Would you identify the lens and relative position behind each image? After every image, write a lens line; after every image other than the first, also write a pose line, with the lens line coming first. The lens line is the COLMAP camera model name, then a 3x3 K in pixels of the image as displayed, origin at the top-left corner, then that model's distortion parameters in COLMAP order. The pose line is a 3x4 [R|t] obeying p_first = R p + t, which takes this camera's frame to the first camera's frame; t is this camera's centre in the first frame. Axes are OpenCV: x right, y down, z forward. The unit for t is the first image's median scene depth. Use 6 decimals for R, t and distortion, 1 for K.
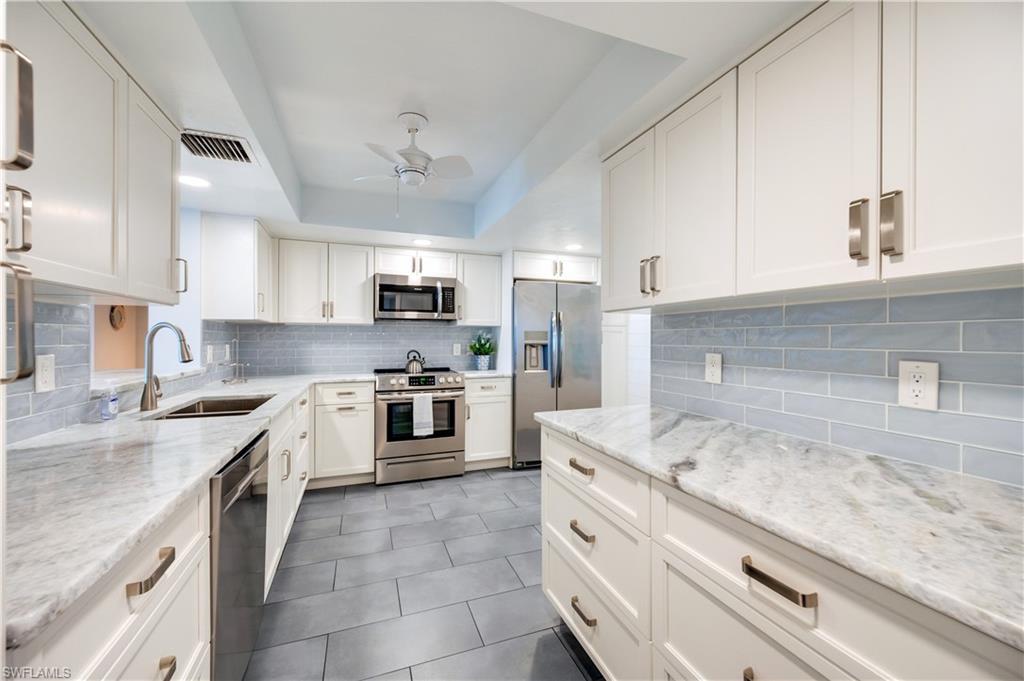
lens RADIAL K [[391.7, 0, 516.9], [0, 391.7, 338.5], [0, 0, 1]] dist [0.001540, 0.000107]
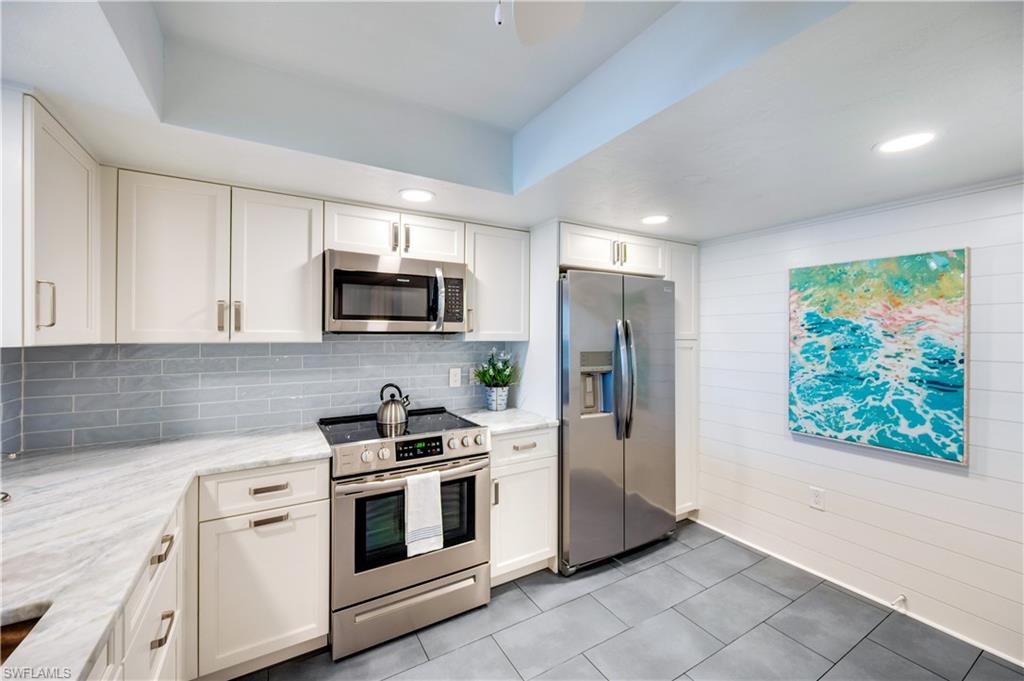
lens RADIAL K [[396.5, 0, 510.0], [0, 396.5, 333.7], [0, 0, 1]] dist [0.000434, -0.000319]
pose [[0.986873, 0.001452, 0.161490, -0.190629], [-0.001174, 0.999998, -0.001813, -0.046449], [-0.161492, 0.001600, 0.986873, 0.399411]]
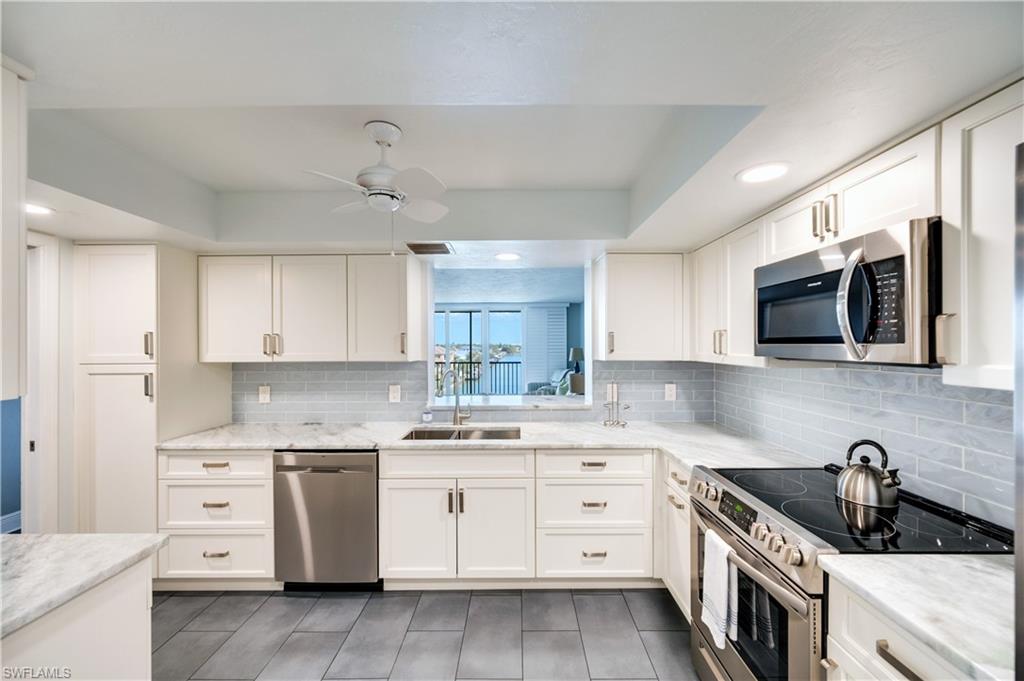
lens RADIAL K [[420.7, 0, 517.1], [0, 420.7, 342.1], [0, 0, 1]] dist [-0.000175, 0.000593]
pose [[-0.357903, -0.002650, -0.933755, 0.243194], [-0.003334, 0.999993, -0.001560, -0.065256], [0.933753, 0.002555, -0.357909, 0.863345]]
